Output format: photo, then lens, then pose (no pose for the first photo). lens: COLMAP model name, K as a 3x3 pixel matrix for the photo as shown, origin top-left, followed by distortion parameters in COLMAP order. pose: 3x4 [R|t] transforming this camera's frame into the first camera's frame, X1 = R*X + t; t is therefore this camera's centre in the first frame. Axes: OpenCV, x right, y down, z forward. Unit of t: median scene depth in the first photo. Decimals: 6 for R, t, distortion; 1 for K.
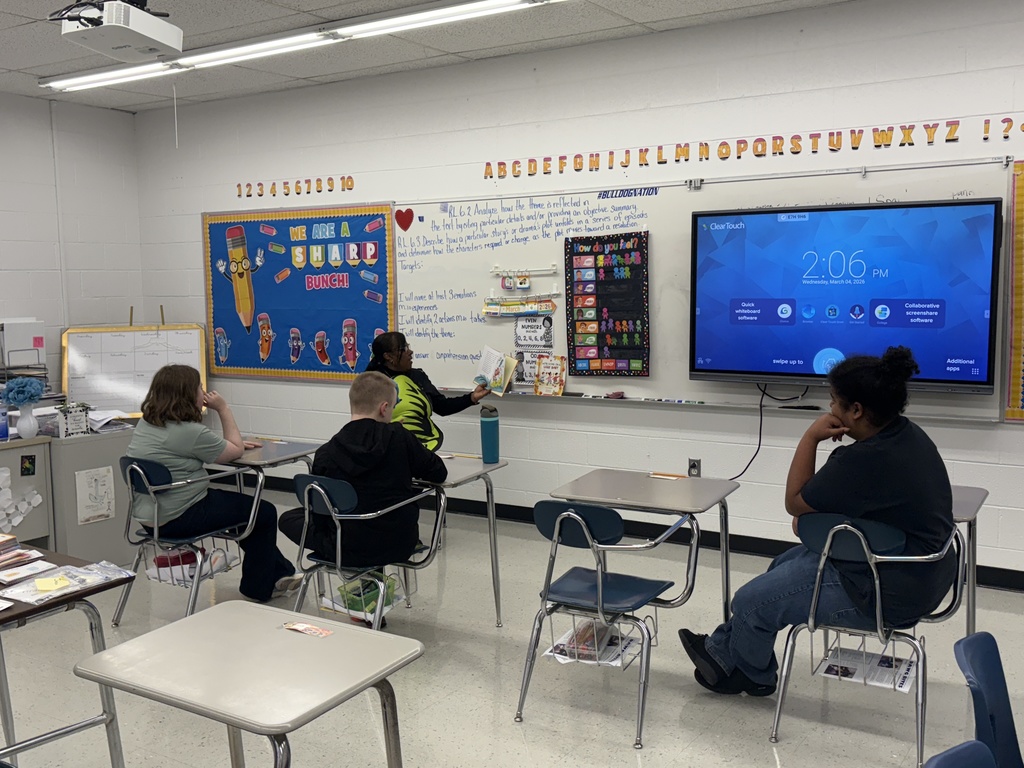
lens RADIAL K [[1041.1, 0, 512.4], [0, 1041.1, 374.1], [0, 0, 1]] dist [0.178148, -0.612425]
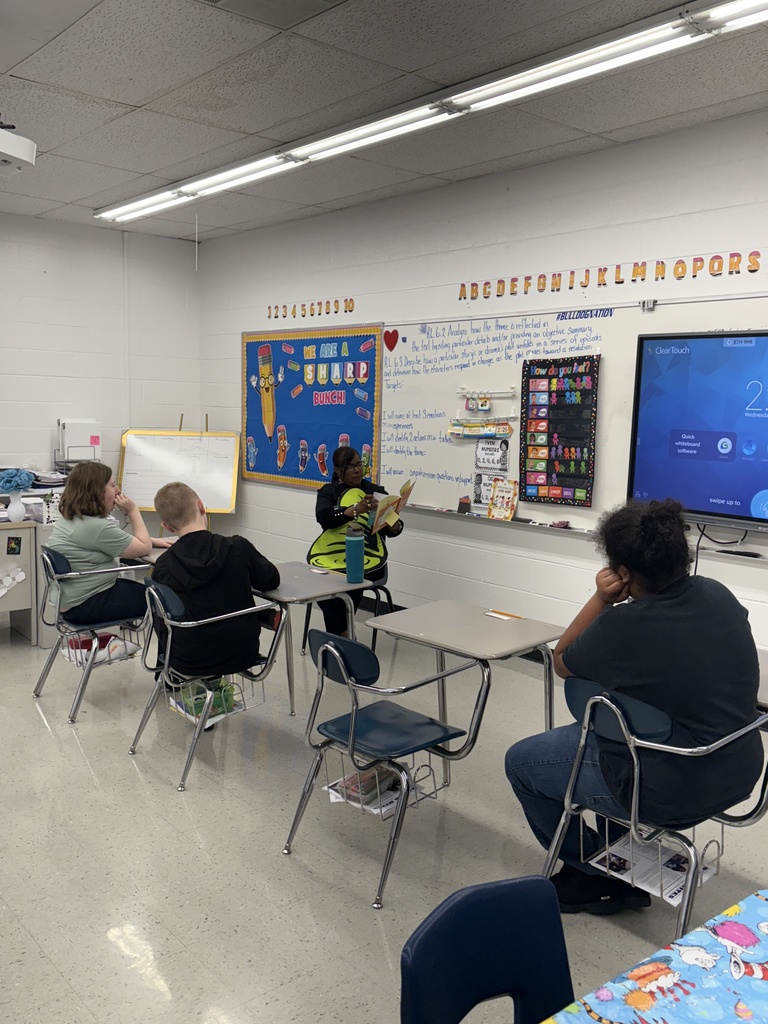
lens RADIAL K [[927.4, 0, 384.0], [0, 927.4, 512.0], [0, 0, 1]] dist [0.106854, -0.326844]
pose [[0.958008, 0.073051, -0.277281, 0.175414], [-0.066462, 0.997240, 0.033101, -0.008581], [0.278934, -0.013282, 0.960219, 0.121228]]
